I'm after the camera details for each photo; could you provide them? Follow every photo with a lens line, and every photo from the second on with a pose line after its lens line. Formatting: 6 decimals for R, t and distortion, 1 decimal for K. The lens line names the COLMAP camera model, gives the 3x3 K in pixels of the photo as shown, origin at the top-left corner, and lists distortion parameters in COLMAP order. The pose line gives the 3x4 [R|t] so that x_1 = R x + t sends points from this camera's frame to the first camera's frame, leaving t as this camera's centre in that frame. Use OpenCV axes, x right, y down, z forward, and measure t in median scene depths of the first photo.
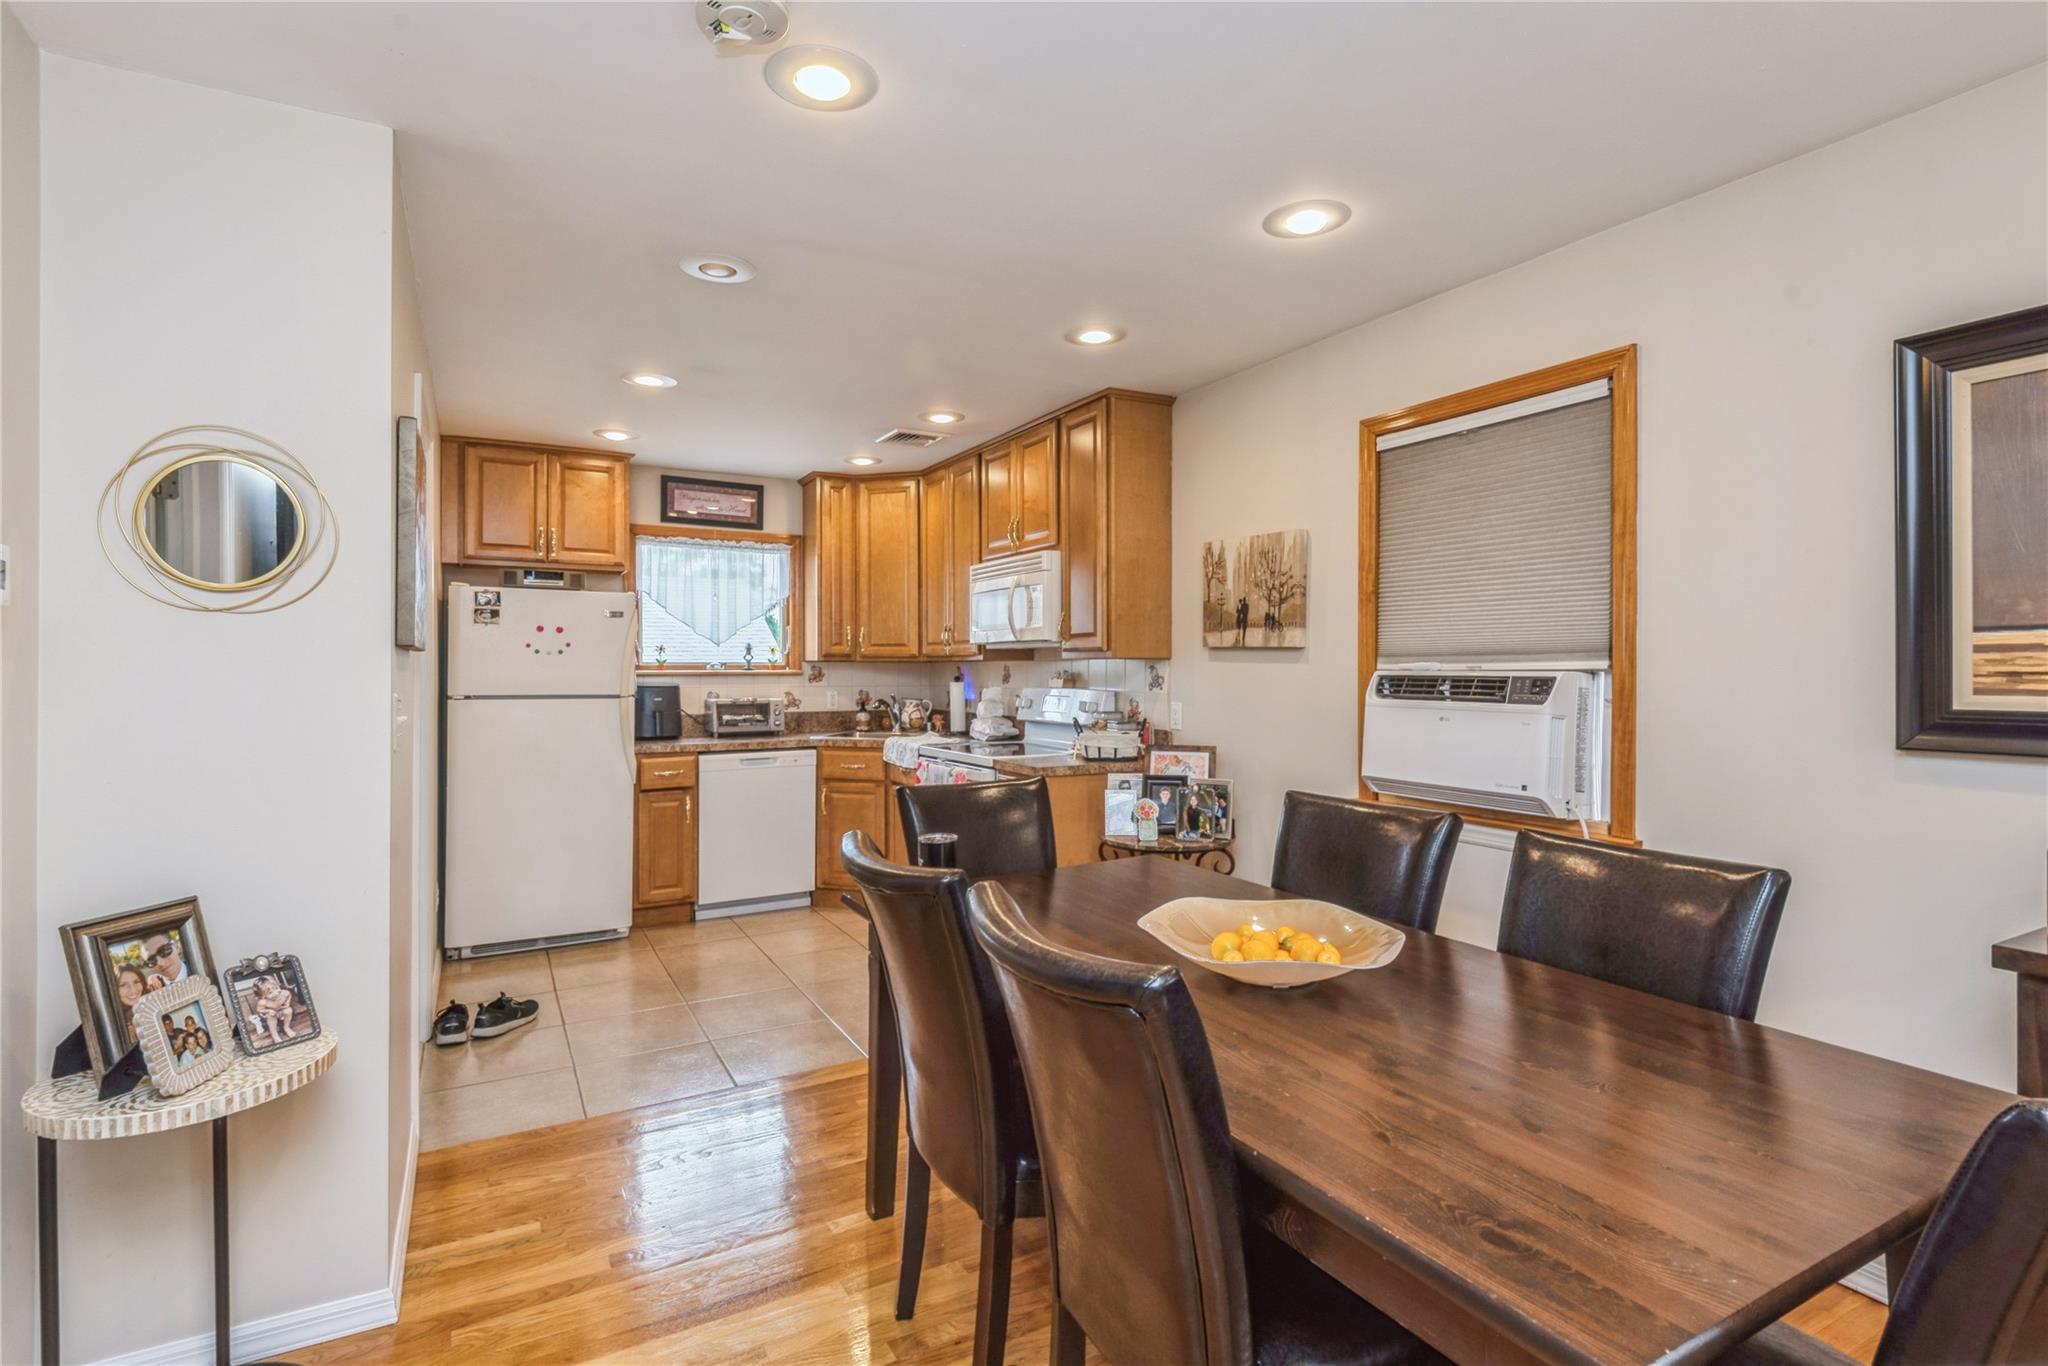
lens RADIAL K [[939.0, 0, 1006.3], [0, 939.0, 669.8], [0, 0, 1]] dist [0.016528, -0.011287]
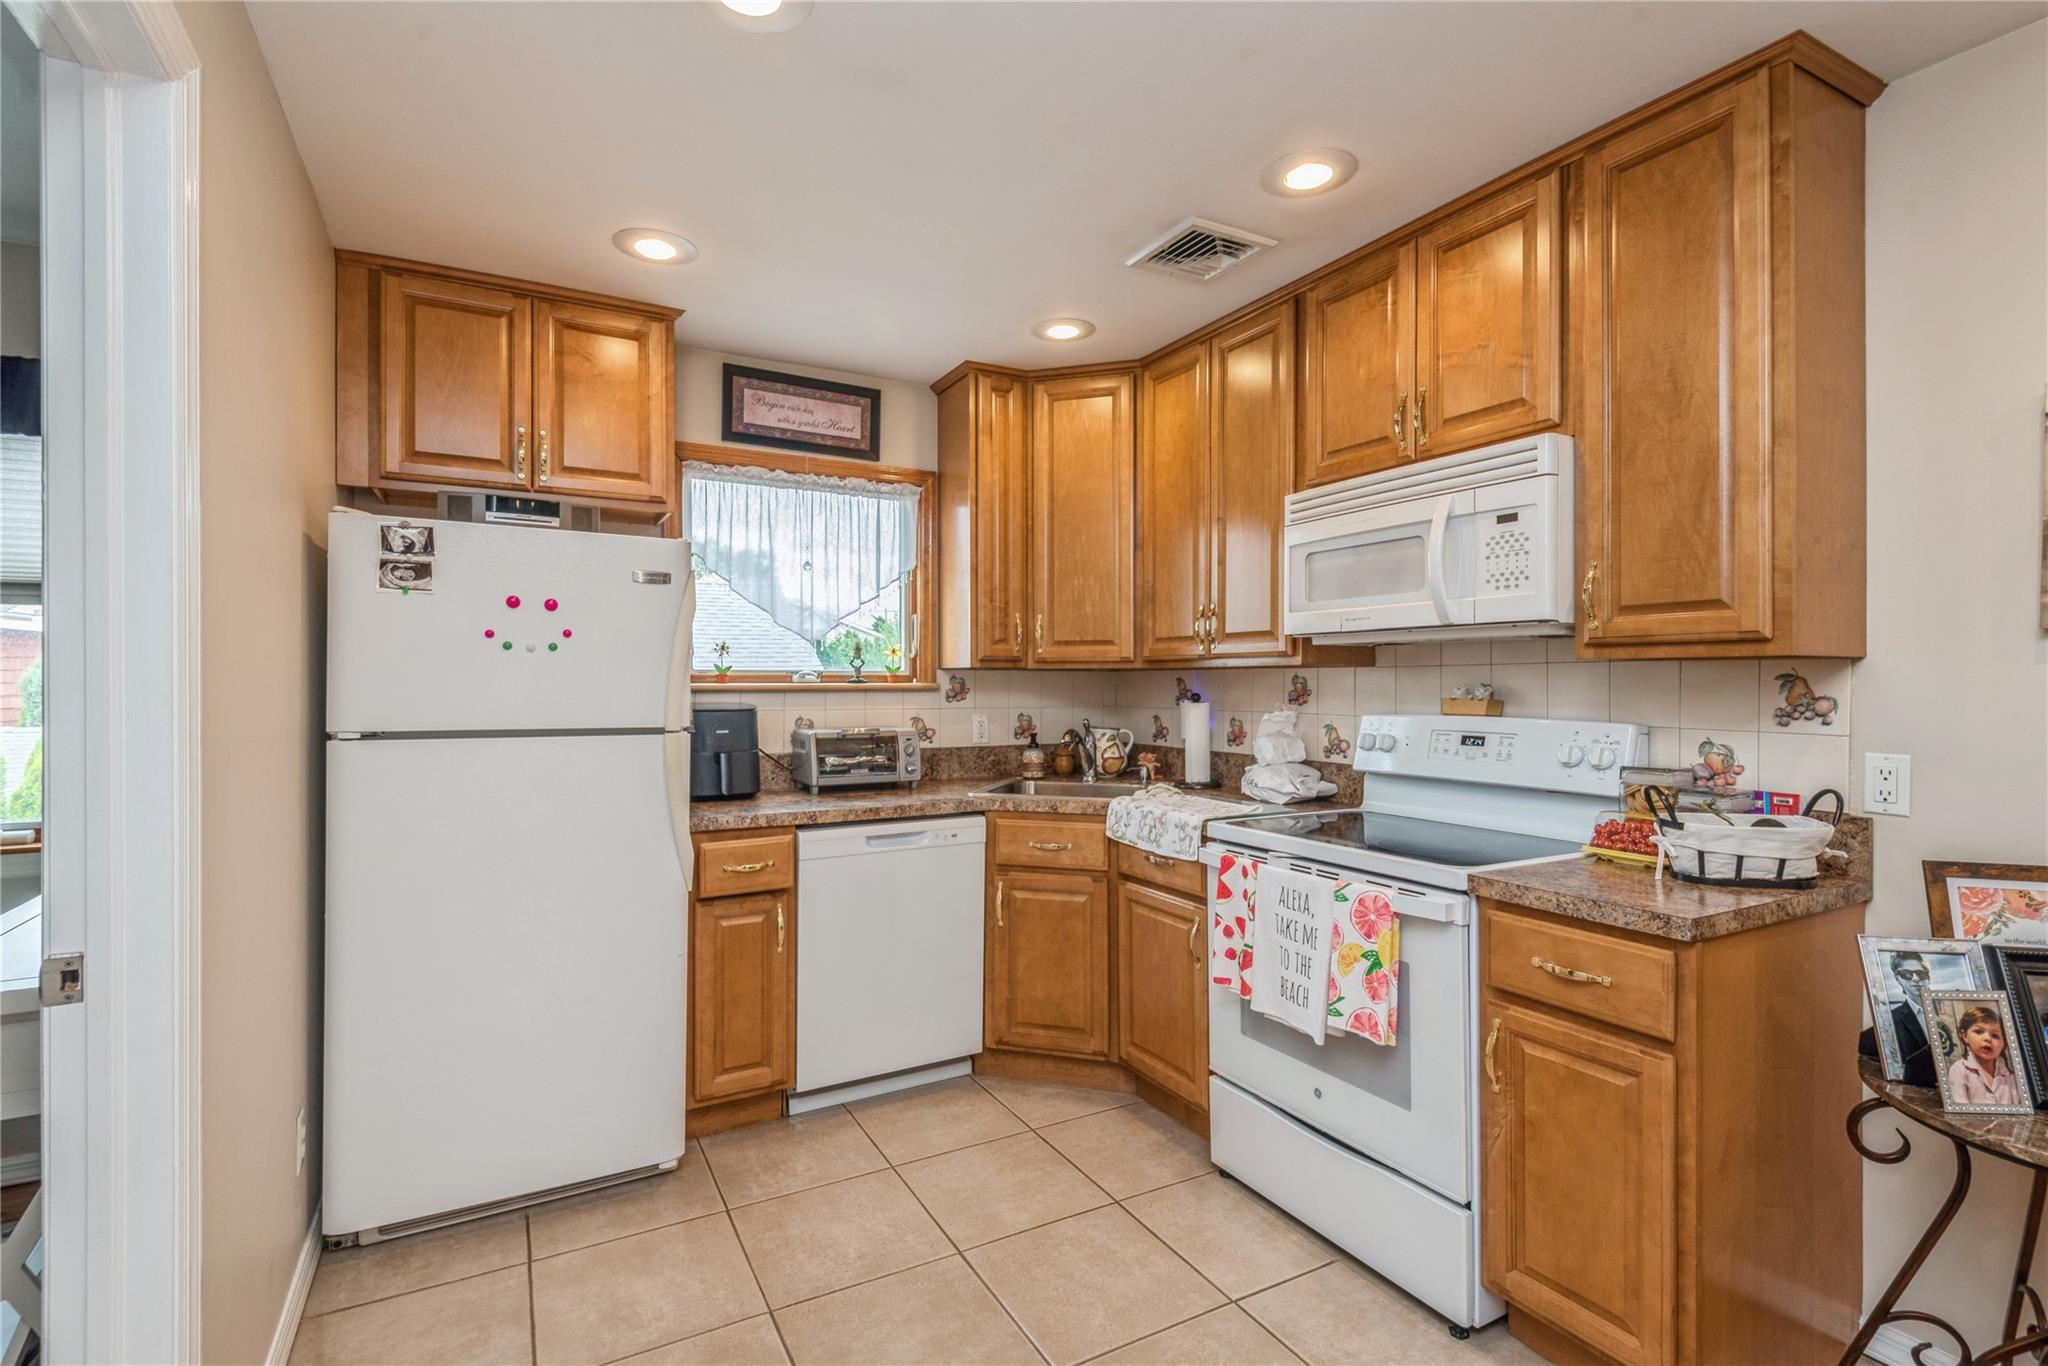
lens RADIAL K [[939.0, 0, 1006.1], [0, 939.0, 689.0], [0, 0, 1]] dist [0.016528, -0.011287]
pose [[0.999922, 0.001370, -0.012425, -0.195207], [-0.001291, 0.999979, 0.006352, 0.000501], [0.012434, -0.006336, 0.999903, 0.435496]]
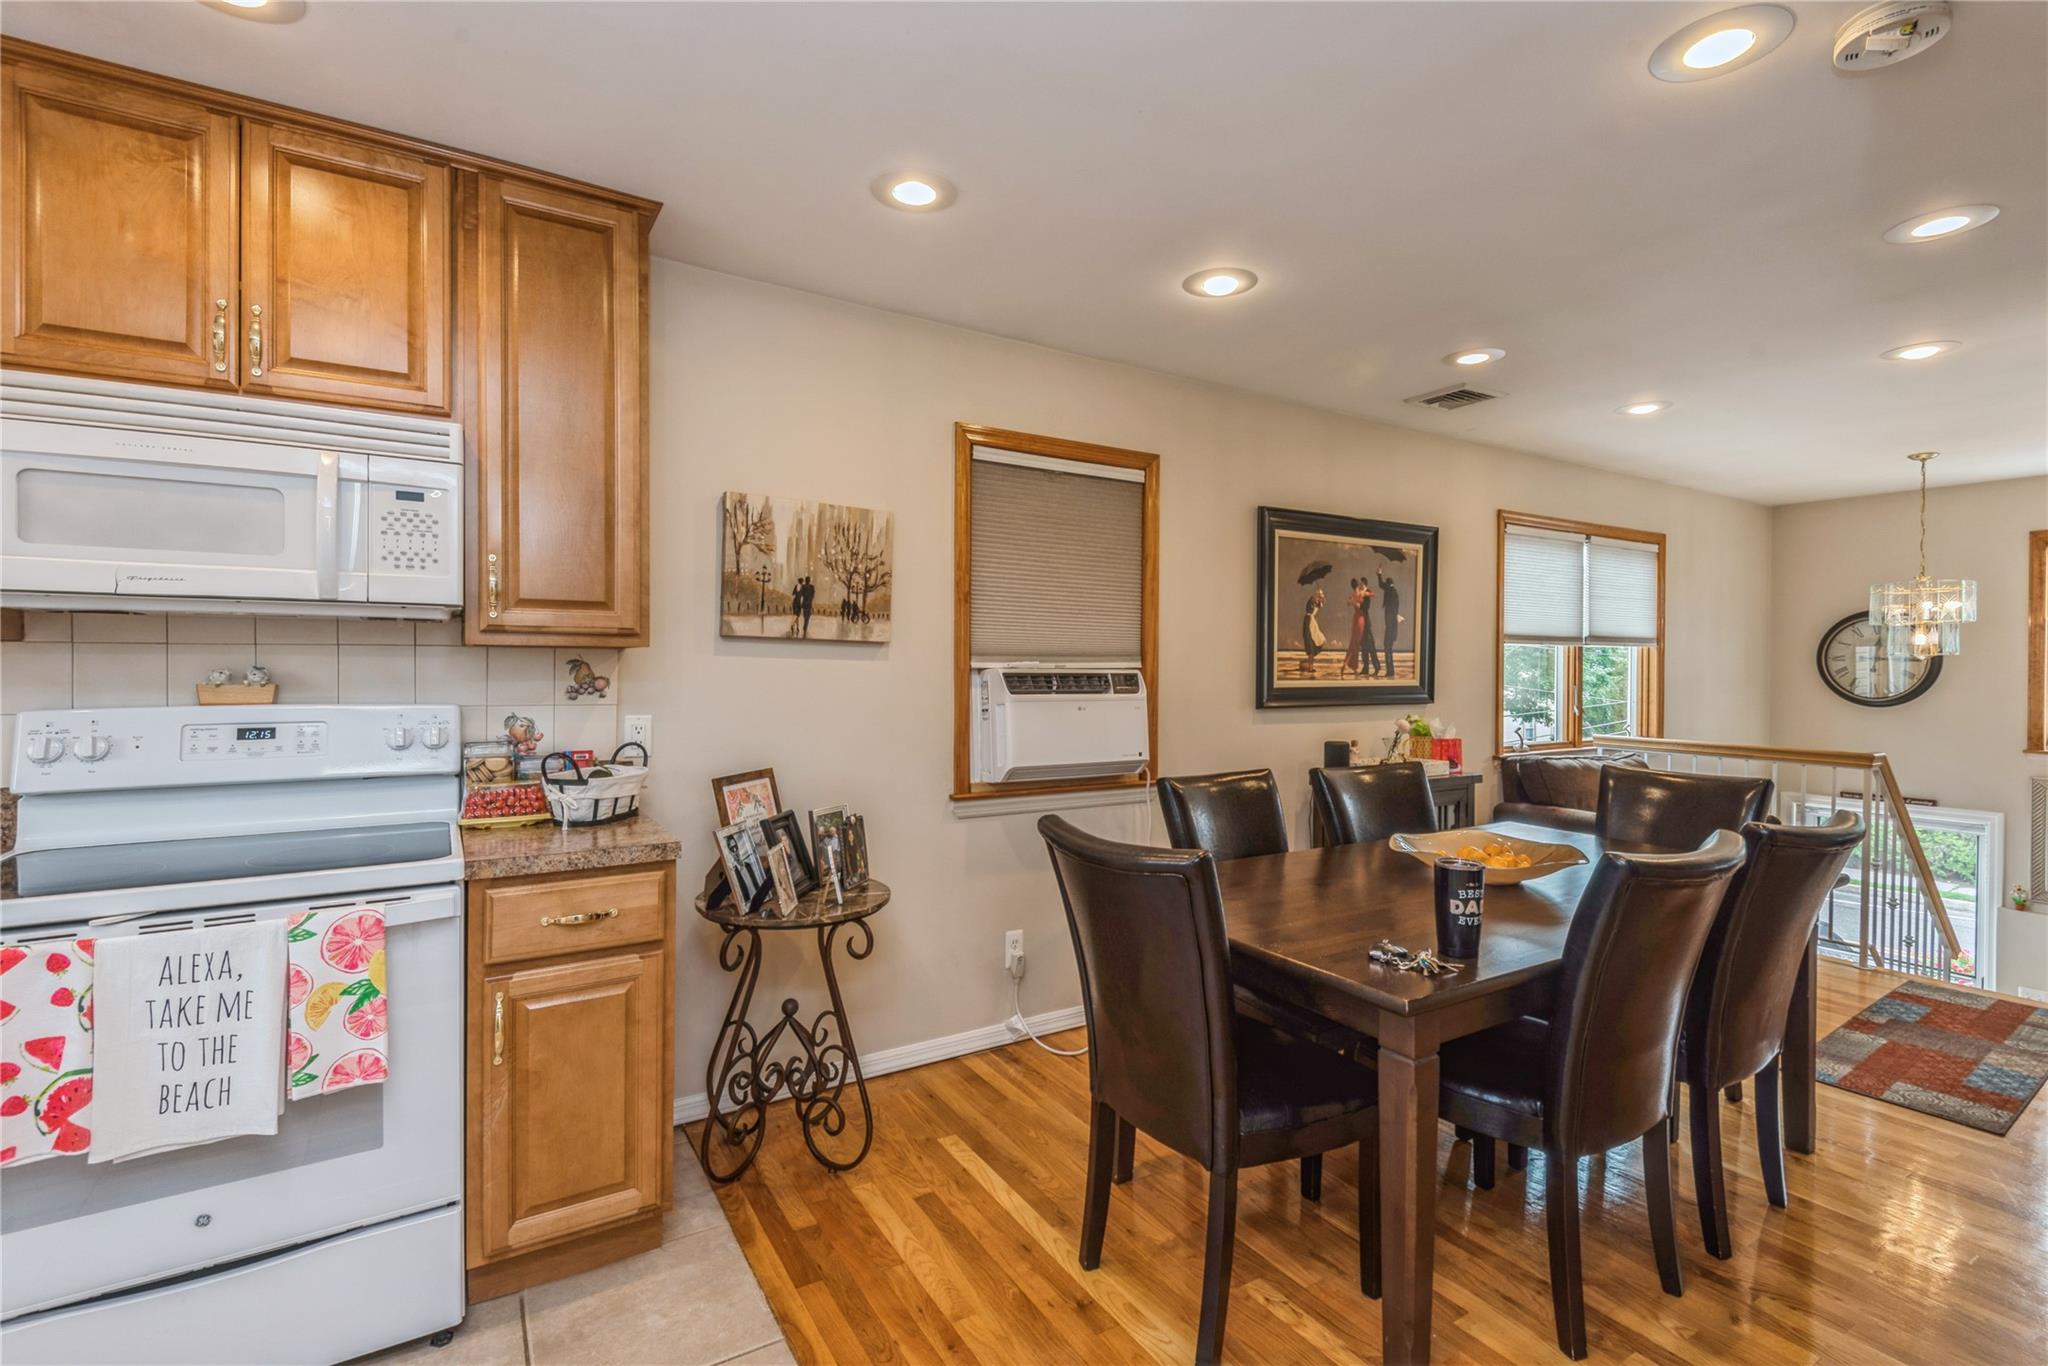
lens RADIAL K [[939.0, 0, 1026.2], [0, 939.0, 670.9], [0, 0, 1]] dist [0.016528, -0.011287]
pose [[-0.053622, -0.004058, 0.998553, -0.402771], [-0.003563, 0.999986, 0.003872, -0.000443], [-0.998555, -0.003350, -0.053635, 0.618679]]
